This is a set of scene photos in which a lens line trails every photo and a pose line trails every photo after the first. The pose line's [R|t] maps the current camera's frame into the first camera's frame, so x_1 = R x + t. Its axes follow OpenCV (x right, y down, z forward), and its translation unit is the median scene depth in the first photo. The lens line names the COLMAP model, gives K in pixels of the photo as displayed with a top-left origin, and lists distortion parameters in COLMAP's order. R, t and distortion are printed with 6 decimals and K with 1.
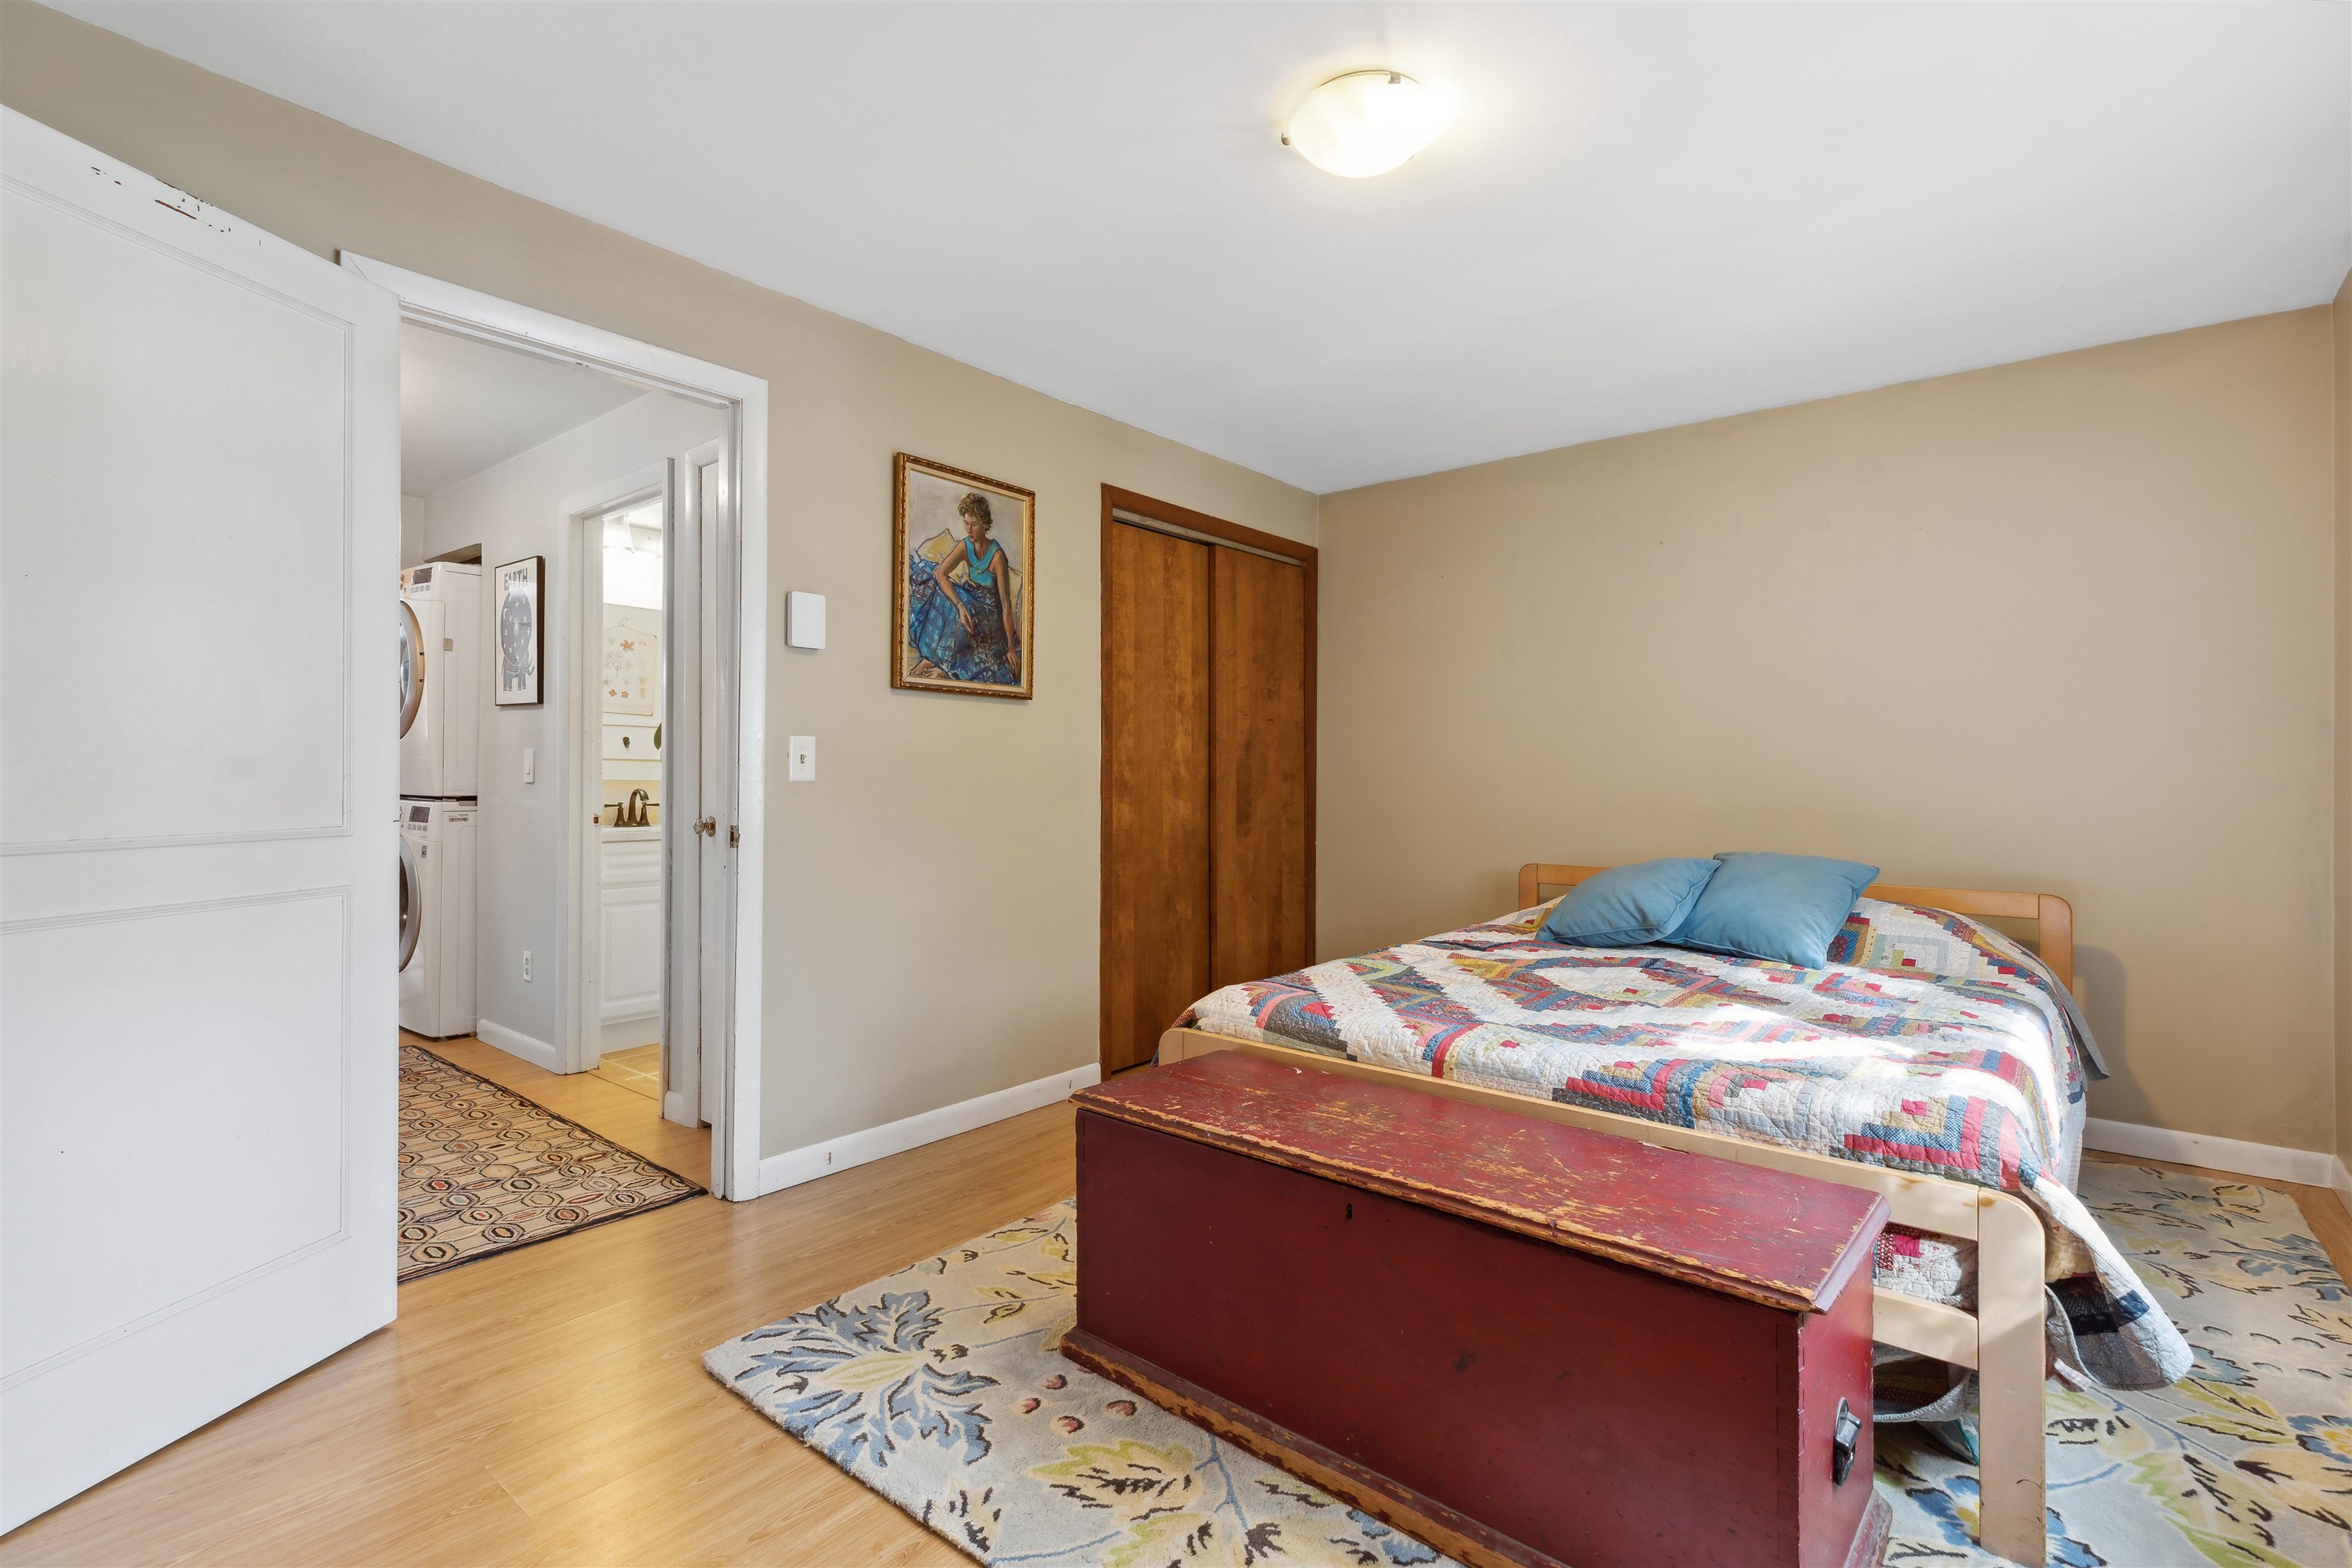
lens RADIAL K [[1106.4, 0, 1186.7], [0, 1106.4, 769.9], [0, 0, 1]] dist [0.003545, 0.000199]
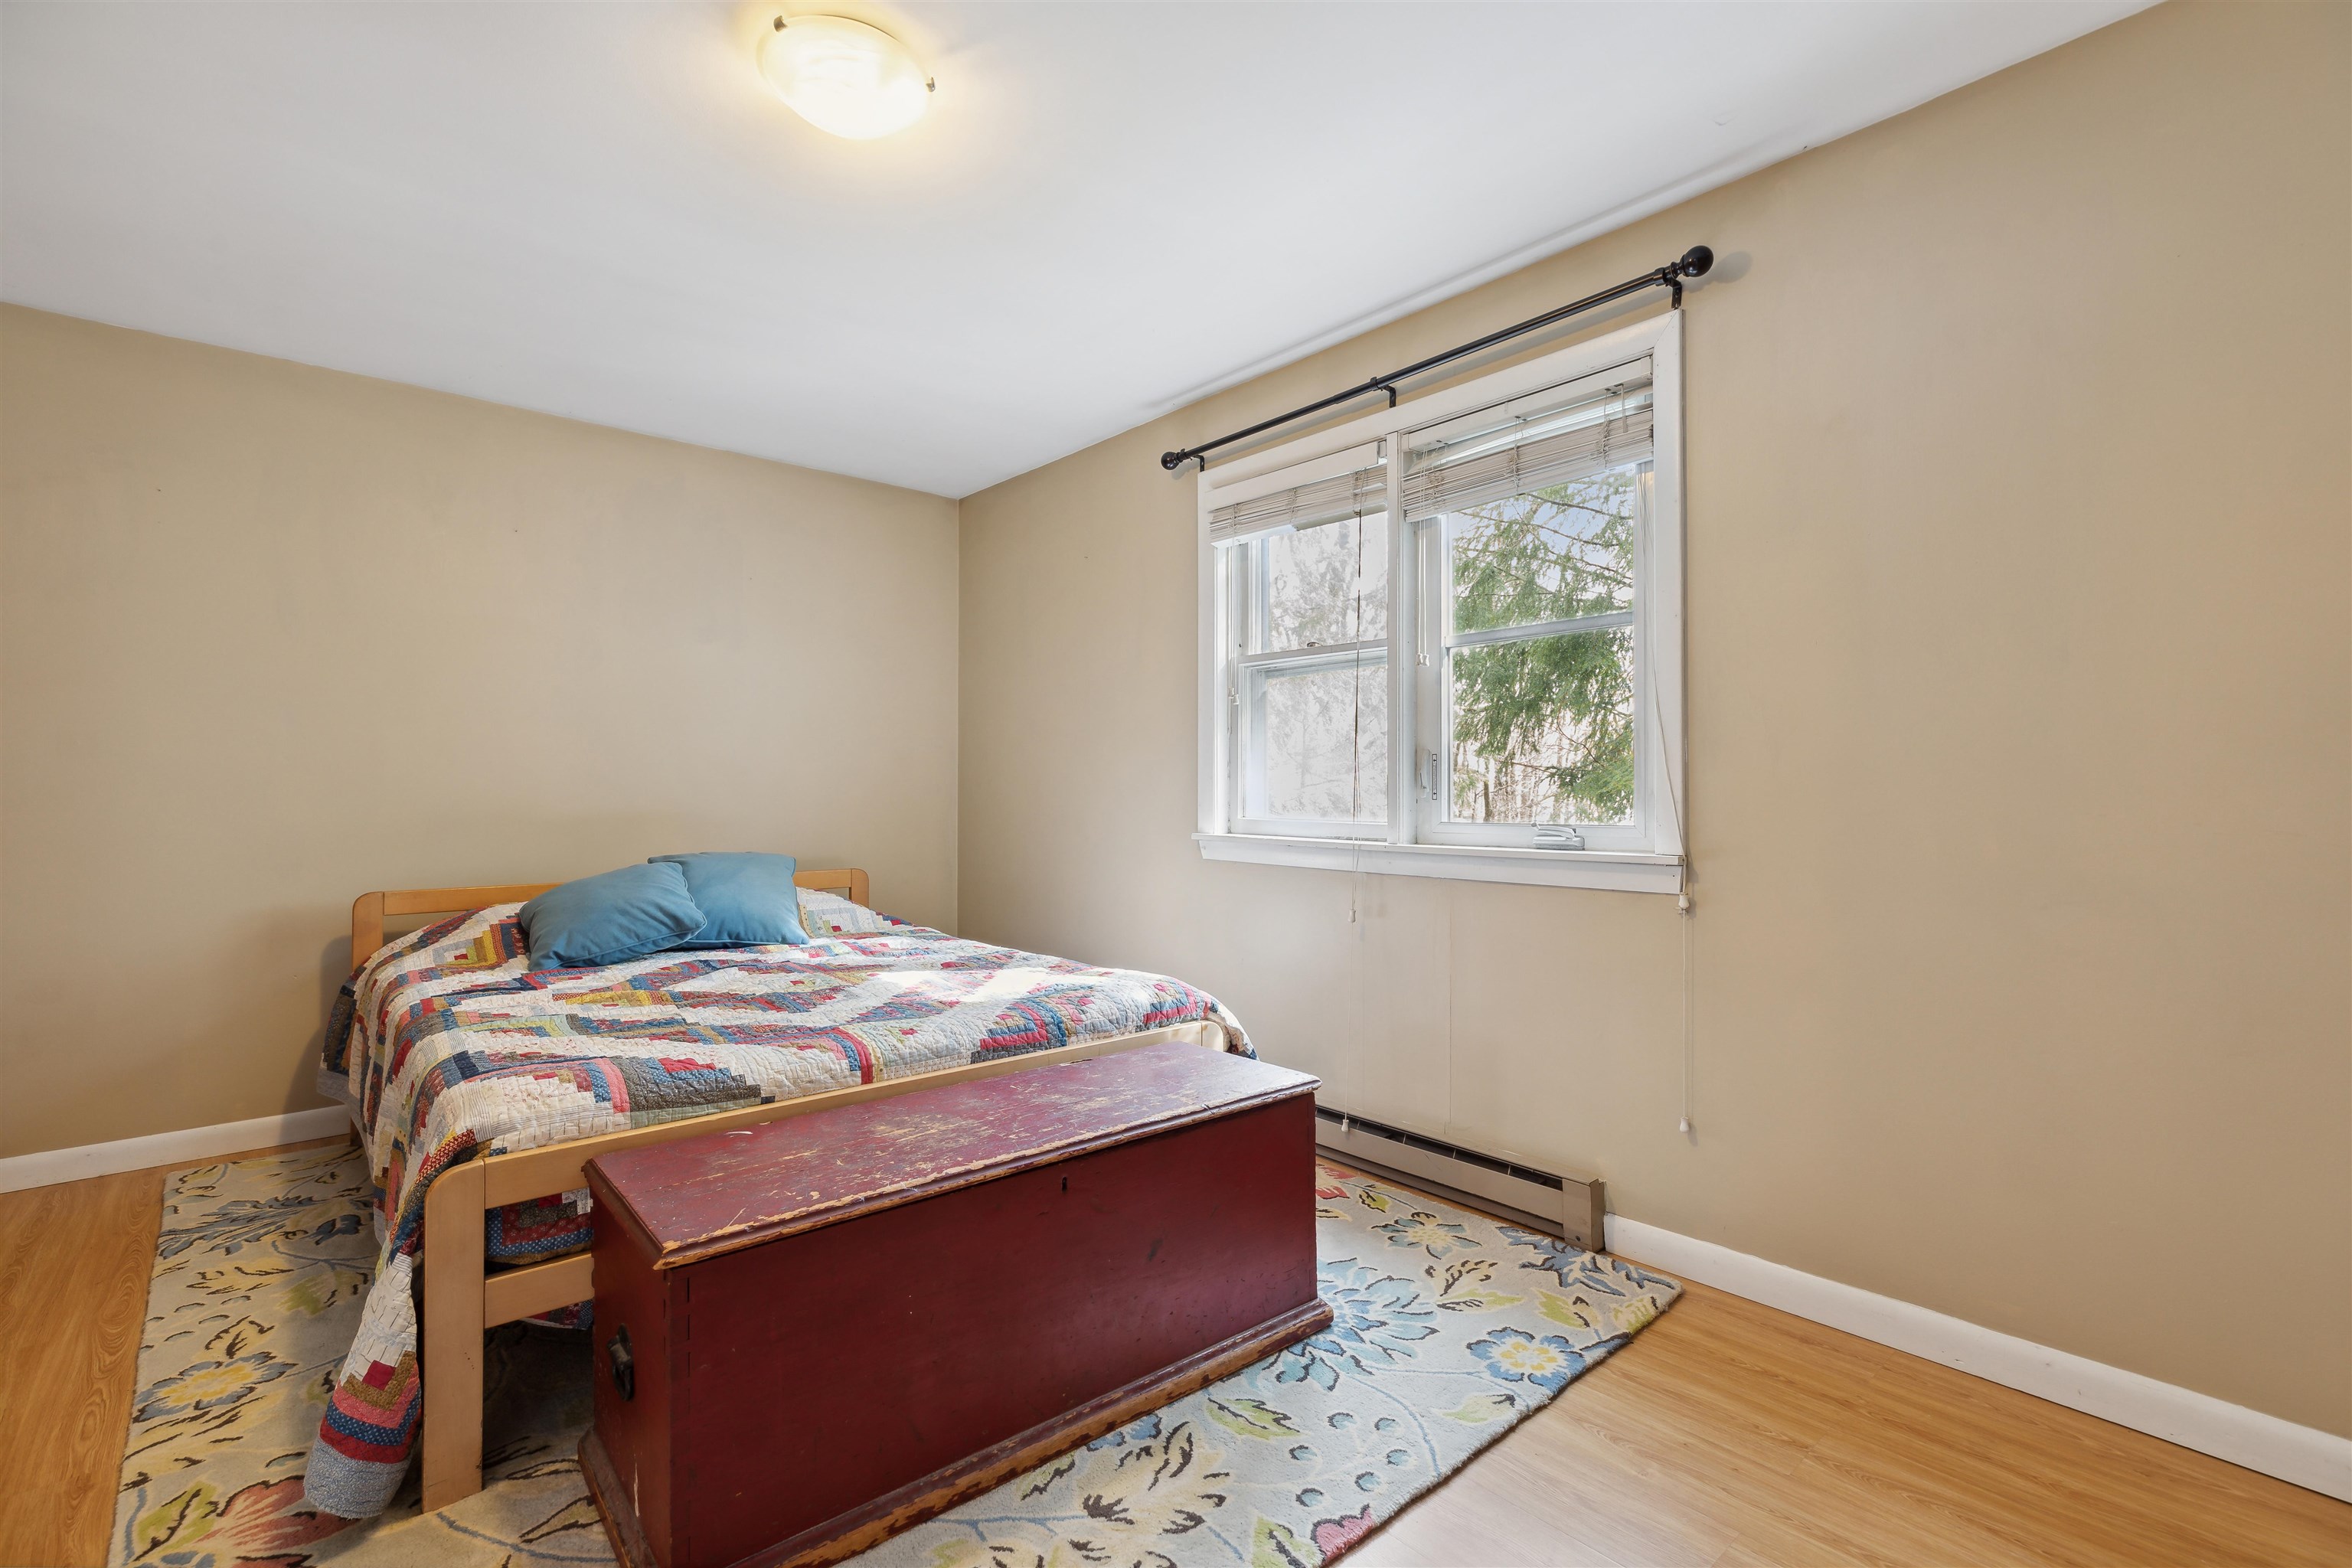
lens RADIAL K [[1059.7, 0, 1177.6], [0, 1059.7, 802.2], [0, 0, 1]] dist [0.005457, -0.000132]
pose [[0.157746, -0.018158, 0.987313, -0.778650], [-0.002588, 0.999820, 0.018802, 0.007477], [-0.987476, -0.005521, 0.157671, 0.673495]]
